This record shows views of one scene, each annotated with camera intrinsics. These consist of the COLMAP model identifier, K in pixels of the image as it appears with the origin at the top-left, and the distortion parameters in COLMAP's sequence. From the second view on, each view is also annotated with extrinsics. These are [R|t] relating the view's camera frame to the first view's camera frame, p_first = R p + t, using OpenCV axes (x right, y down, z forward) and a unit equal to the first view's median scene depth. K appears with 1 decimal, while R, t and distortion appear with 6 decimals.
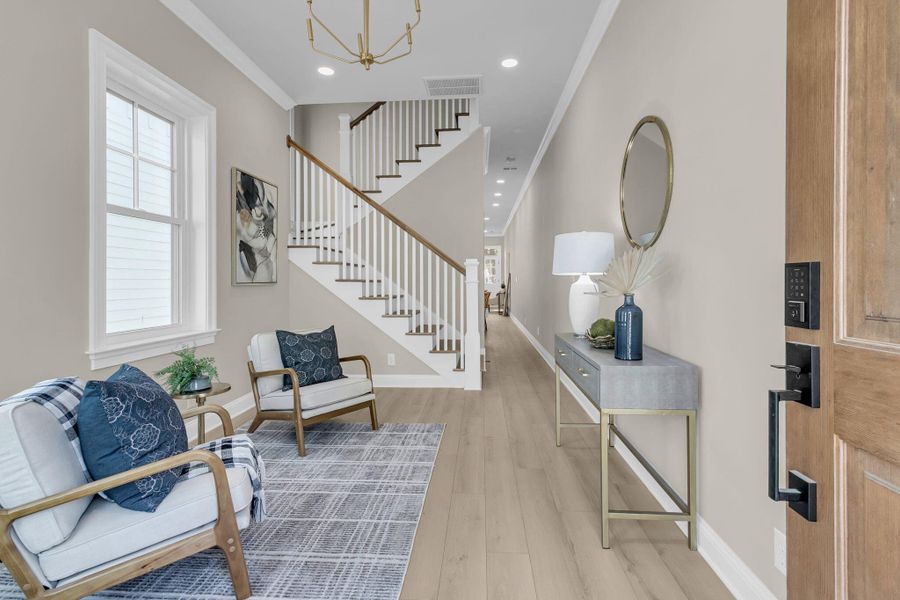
lens RADIAL K [[428.5, 0, 451.6], [0, 428.5, 283.1], [0, 0, 1]] dist [-0.000818, 0.000359]
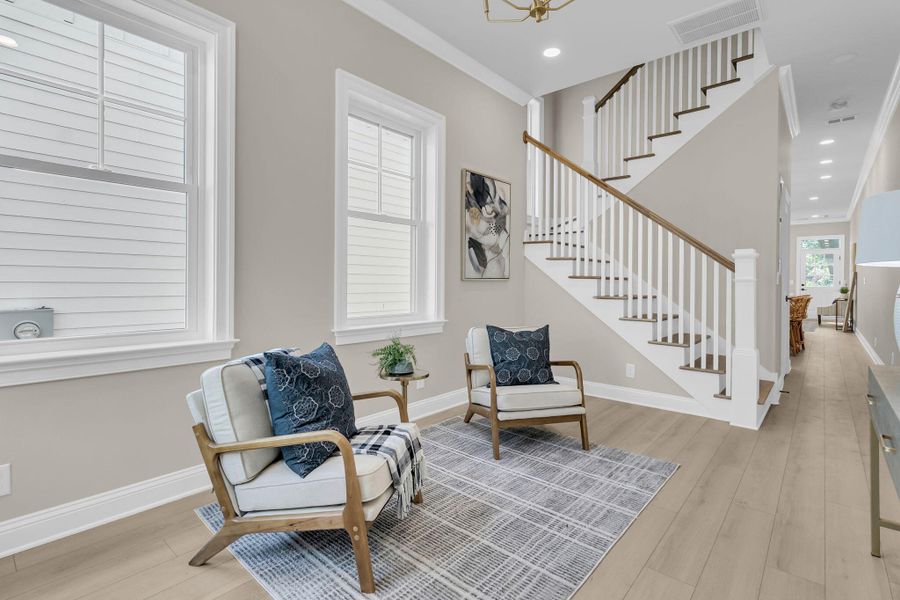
lens RADIAL K [[426.2, 0, 451.2], [0, 426.2, 281.4], [0, 0, 1]] dist [0.000428, 0.000272]
pose [[0.797299, 0.012682, -0.603452, 0.119522], [-0.015632, 0.999878, 0.000361, 0.009560], [0.603382, 0.009145, 0.797400, 0.157311]]
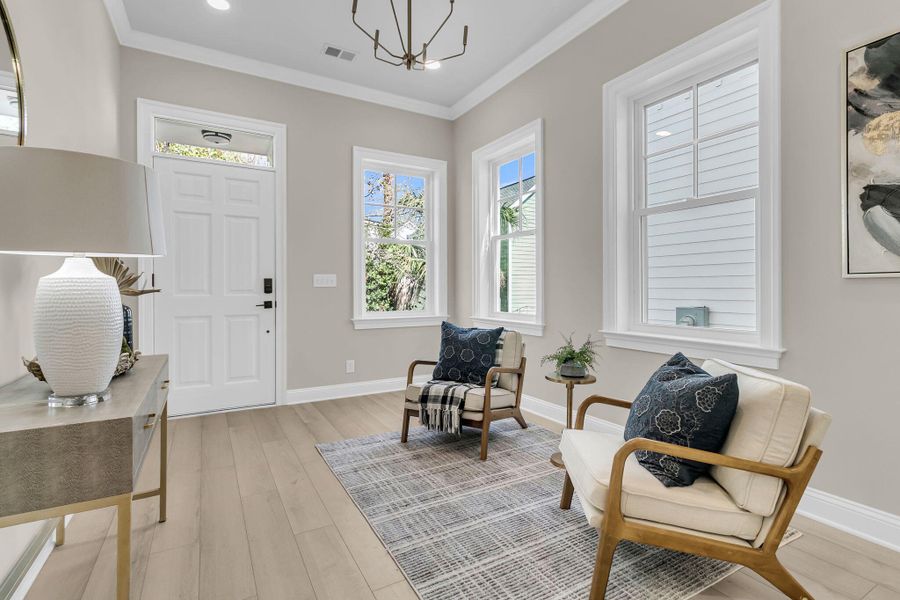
lens RADIAL K [[433.8, 0, 462.4], [0, 433.8, 289.5], [0, 0, 1]] dist [0.000306, 0.000143]
pose [[-0.820459, 0.012303, -0.571573, 0.197154], [0.008594, 0.999921, 0.009186, 0.011615], [0.571641, 0.002625, -0.820500, 1.301593]]
